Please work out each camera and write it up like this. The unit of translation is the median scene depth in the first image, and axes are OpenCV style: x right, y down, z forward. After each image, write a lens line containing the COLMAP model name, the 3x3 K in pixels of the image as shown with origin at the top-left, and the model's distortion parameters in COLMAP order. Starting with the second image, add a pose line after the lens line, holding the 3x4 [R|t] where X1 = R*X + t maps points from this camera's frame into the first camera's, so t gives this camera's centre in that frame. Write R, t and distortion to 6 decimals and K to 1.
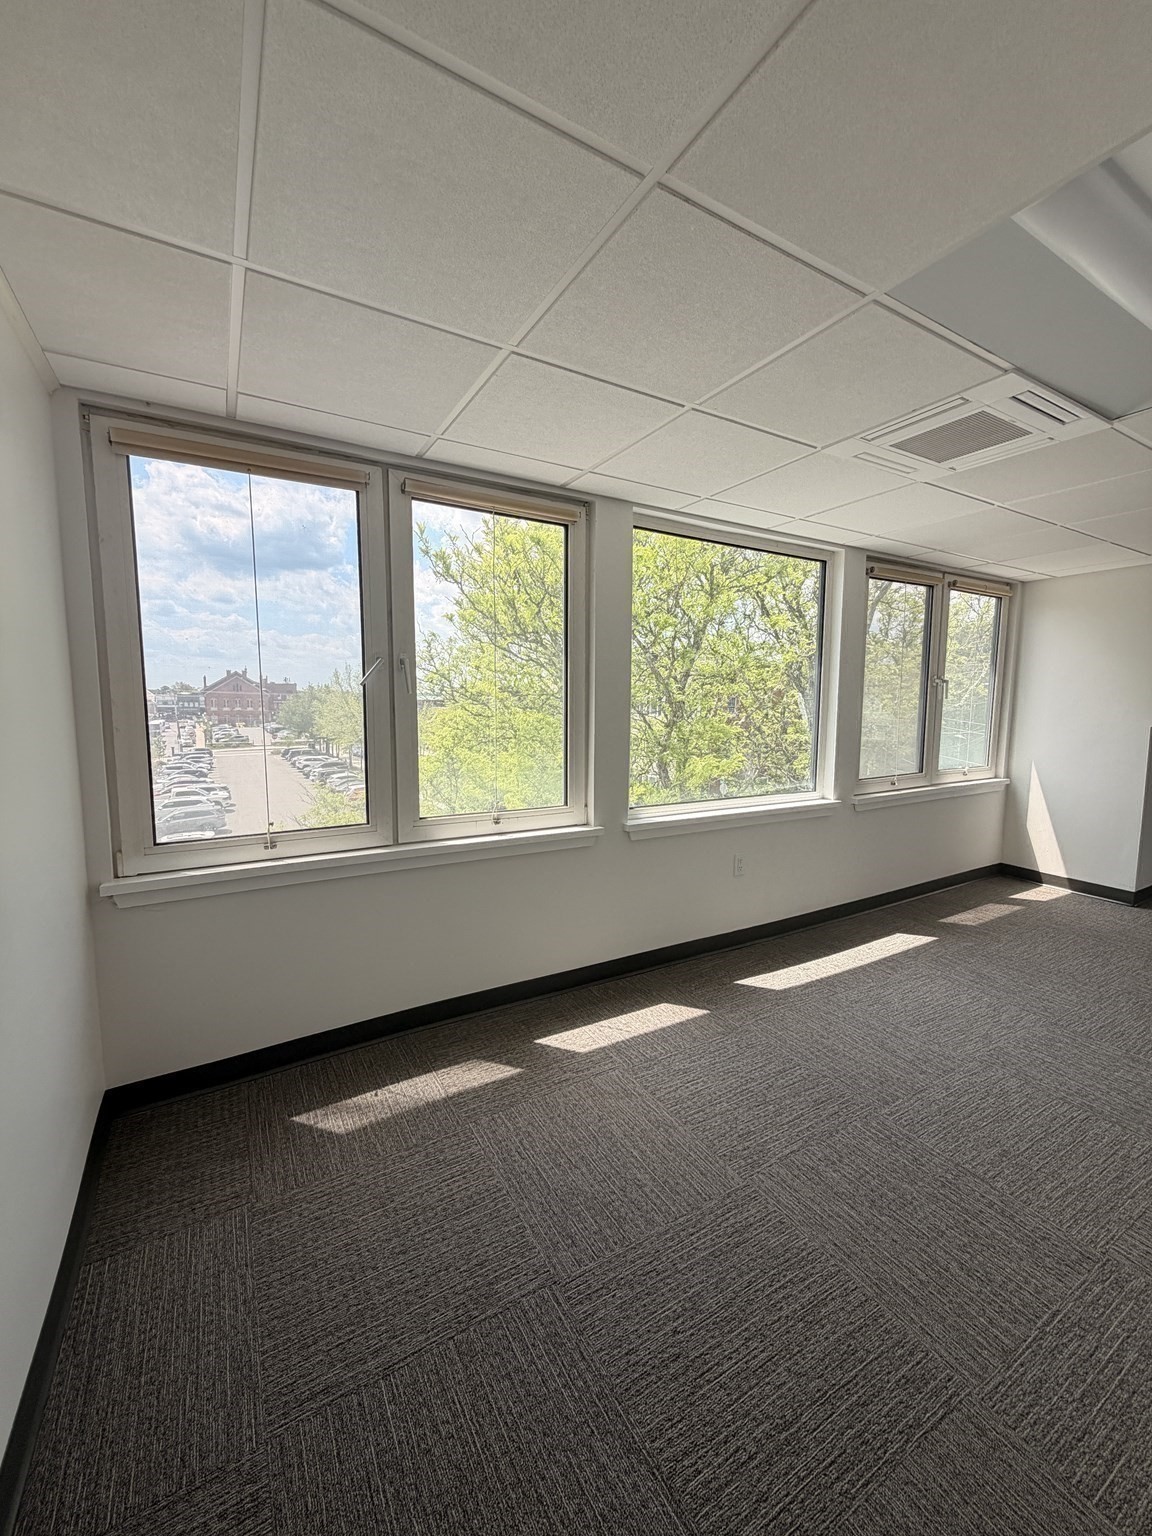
lens RADIAL K [[612.6, 0, 576.2], [0, 612.6, 764.8], [0, 0, 1]] dist [-0.000076, 0.000239]
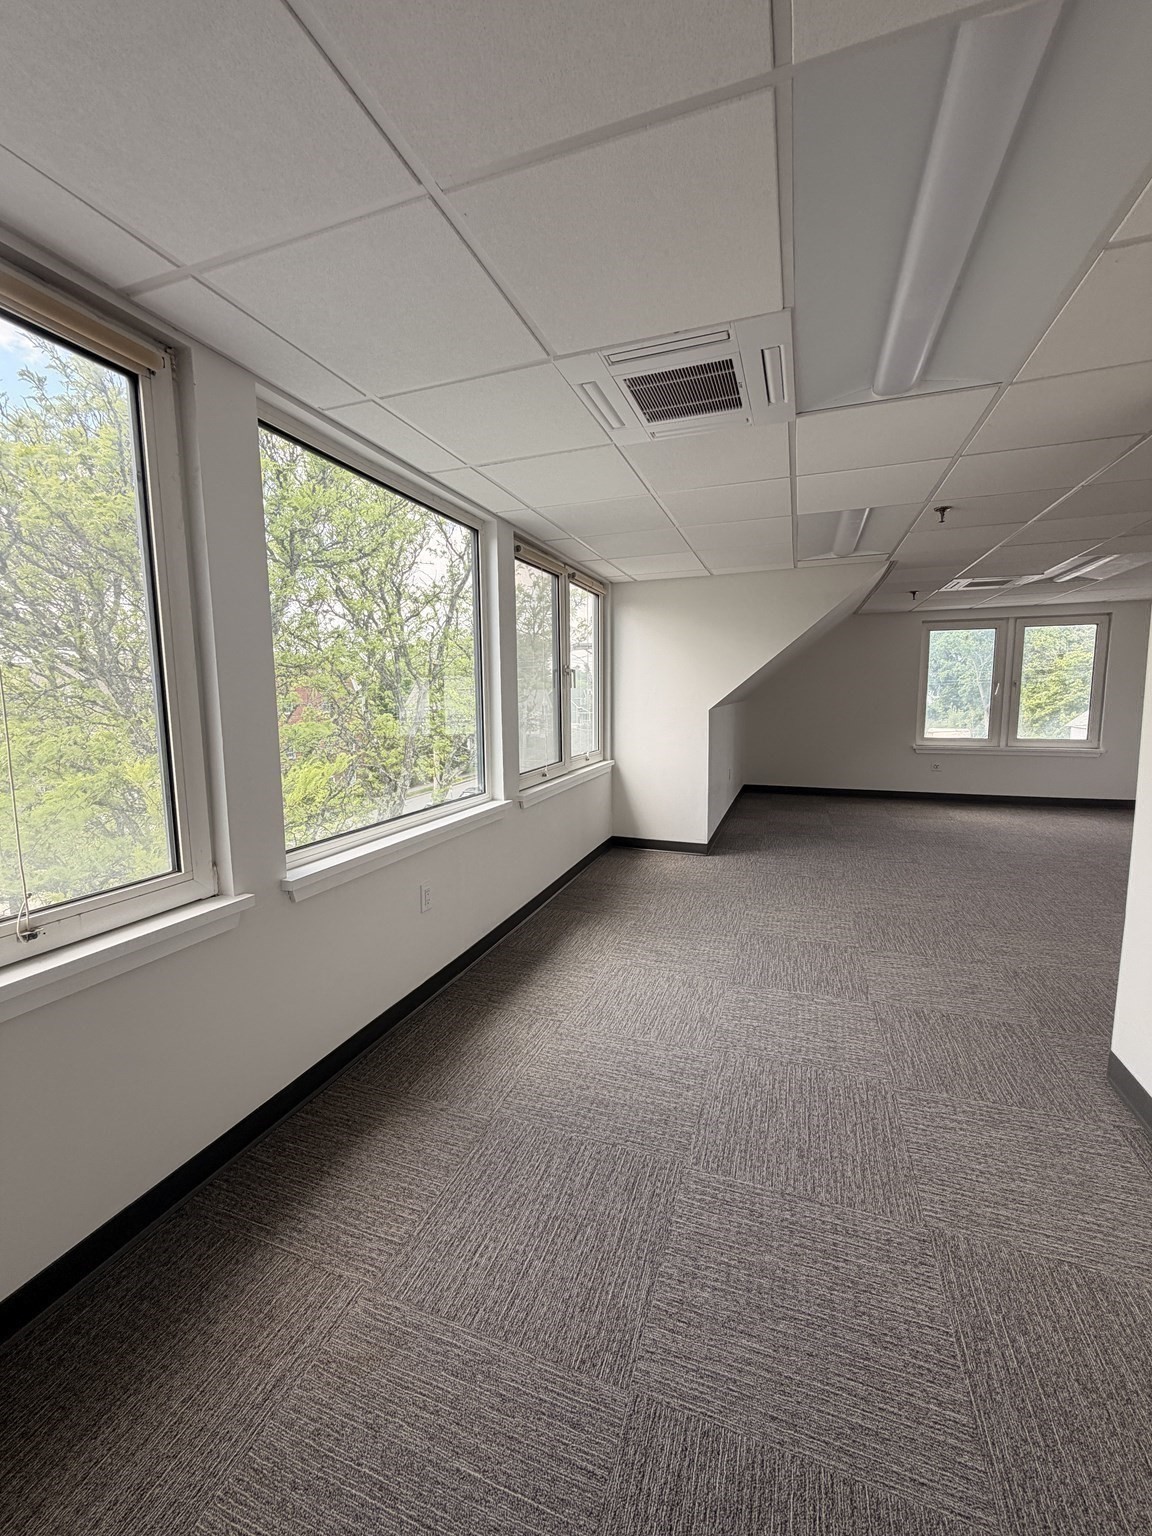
lens RADIAL K [[612.6, 0, 576.2], [0, 612.6, 764.8], [0, 0, 1]] dist [-0.000076, 0.000239]
pose [[0.768816, -0.085577, 0.633718, -0.067099], [0.081329, 0.996043, 0.035838, -0.018886], [-0.634277, 0.023987, 0.772734, 0.240010]]
